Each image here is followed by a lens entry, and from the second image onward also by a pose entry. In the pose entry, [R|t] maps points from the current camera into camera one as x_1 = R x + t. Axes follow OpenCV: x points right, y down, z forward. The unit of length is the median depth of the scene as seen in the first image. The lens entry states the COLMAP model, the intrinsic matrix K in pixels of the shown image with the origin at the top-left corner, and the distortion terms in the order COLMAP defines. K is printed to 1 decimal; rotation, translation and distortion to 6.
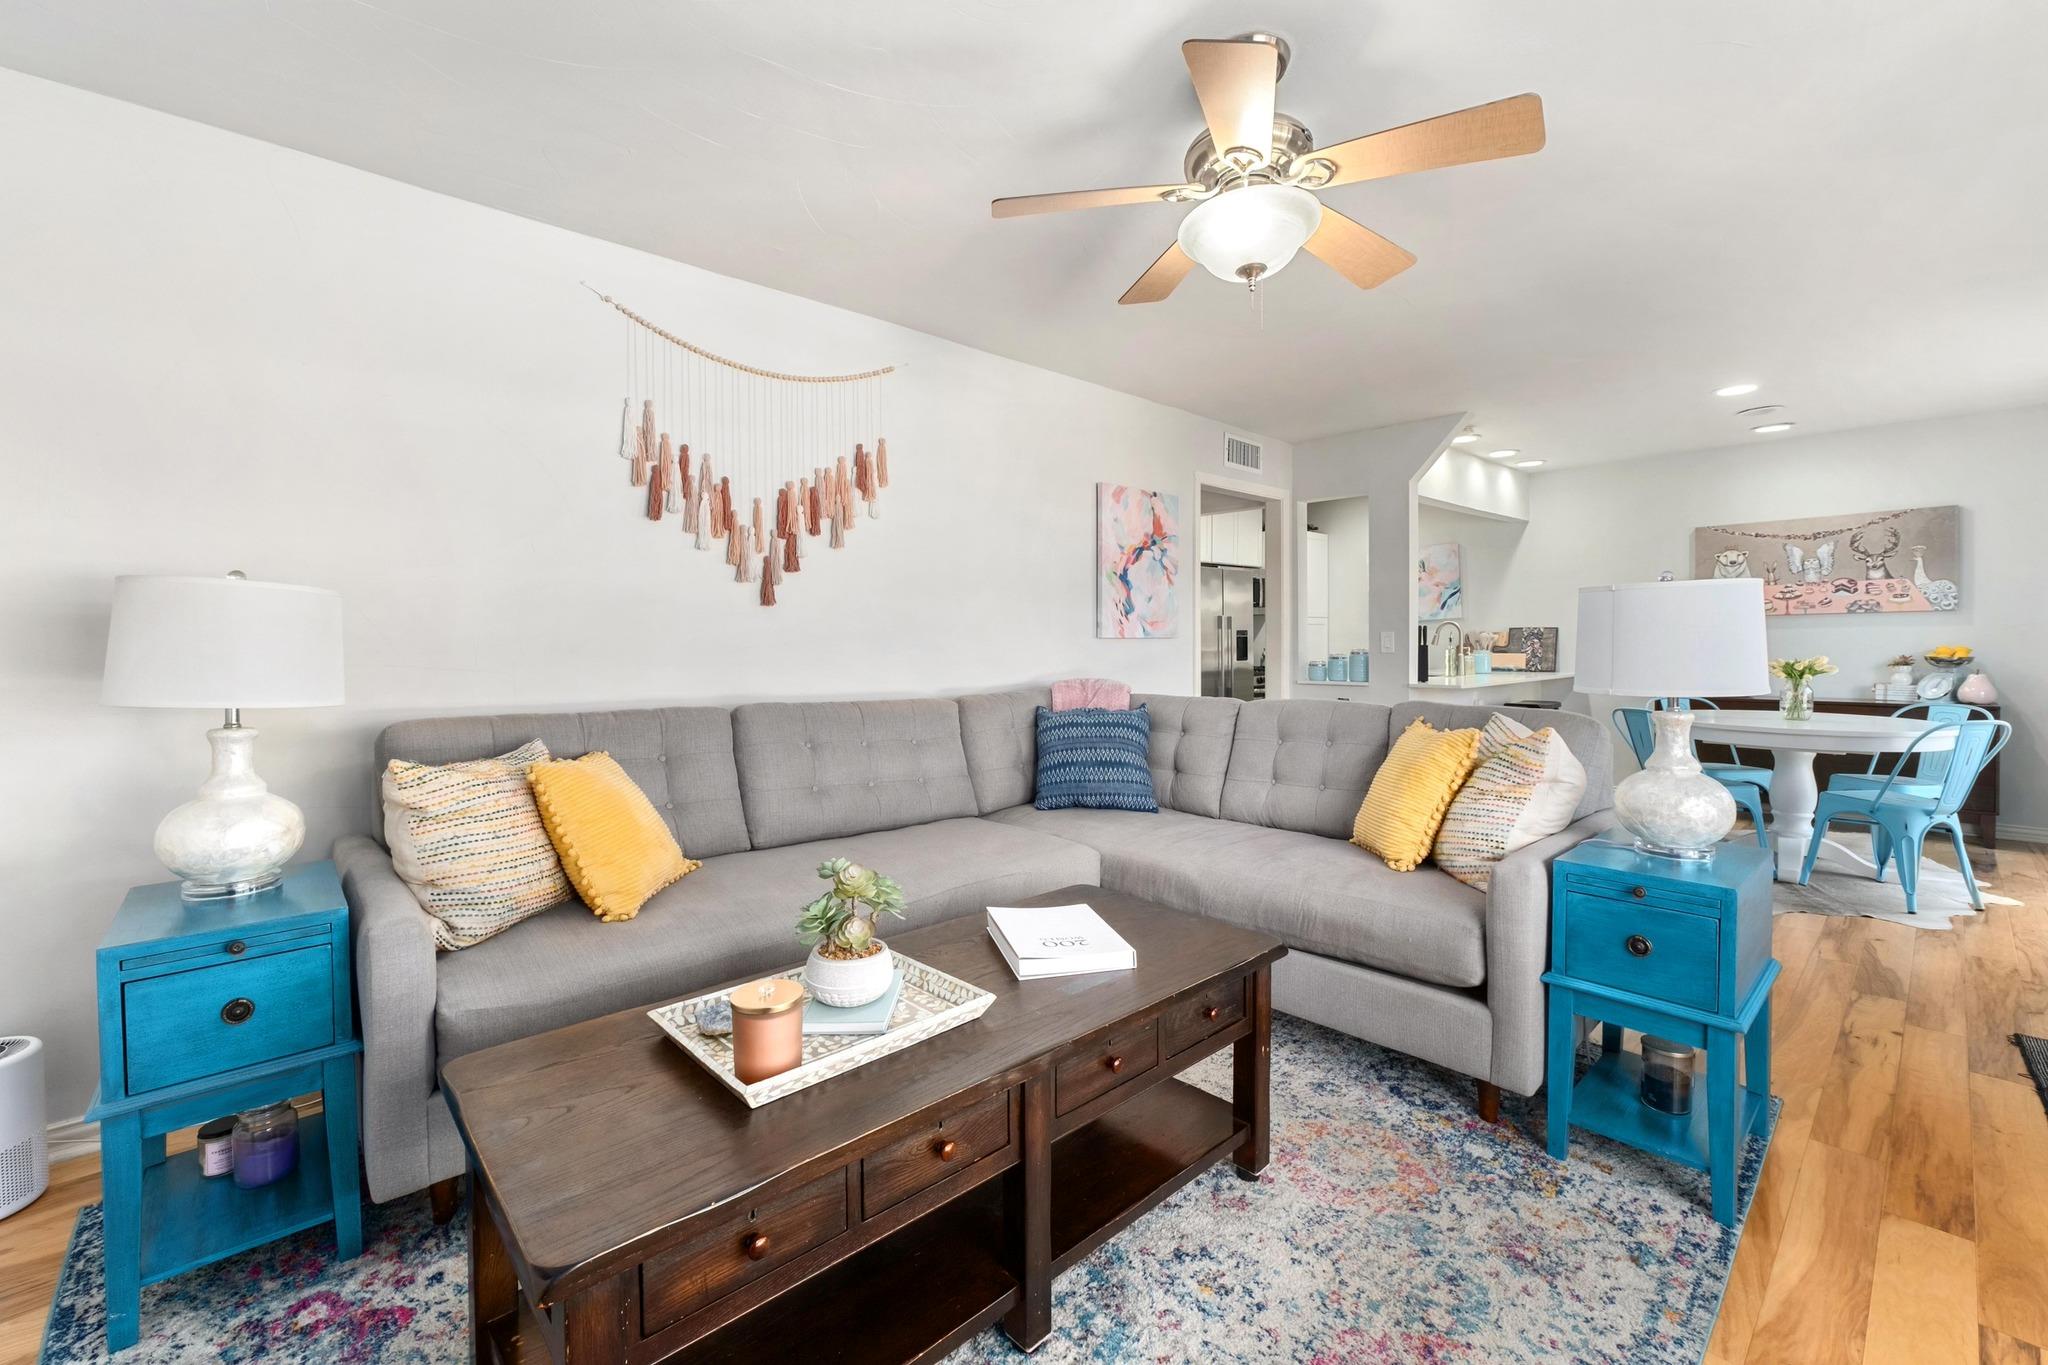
lens RADIAL K [[853.3, 0, 1024.5], [0, 853.3, 659.8], [0, 0, 1]] dist [0.012504, -0.000111]
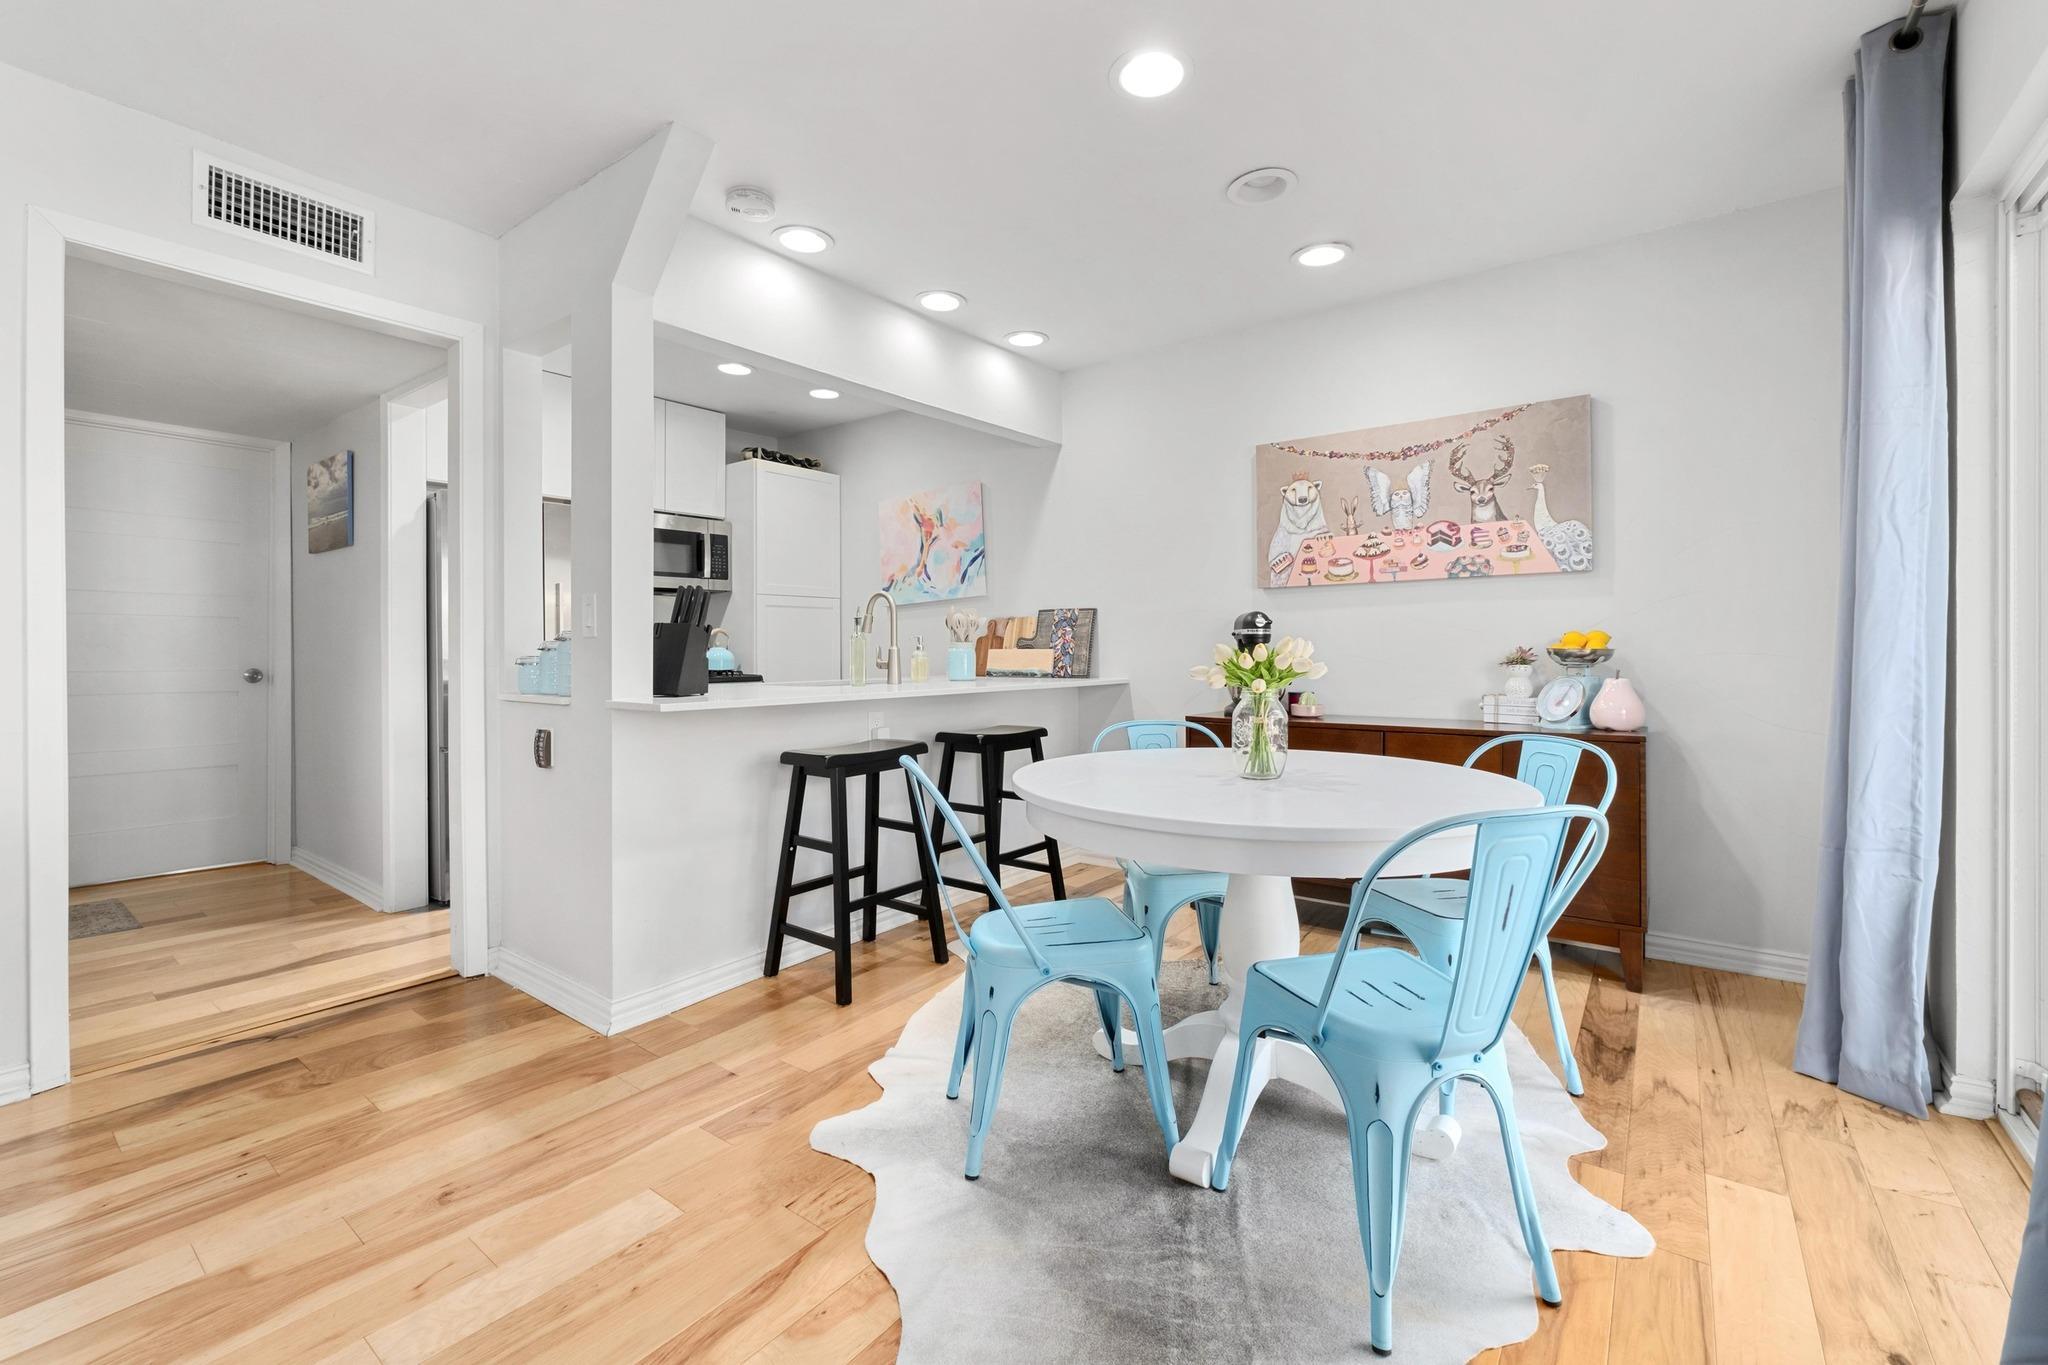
lens RADIAL K [[858.8, 0, 1022.8], [0, 858.8, 652.2], [0, 0, 1]] dist [-0.000243, 0.000135]
pose [[0.985886, 0.002256, 0.167402, 0.576606], [0.001049, 0.999806, -0.019650, 0.009423], [-0.167414, 0.019548, 0.985693, 0.471397]]
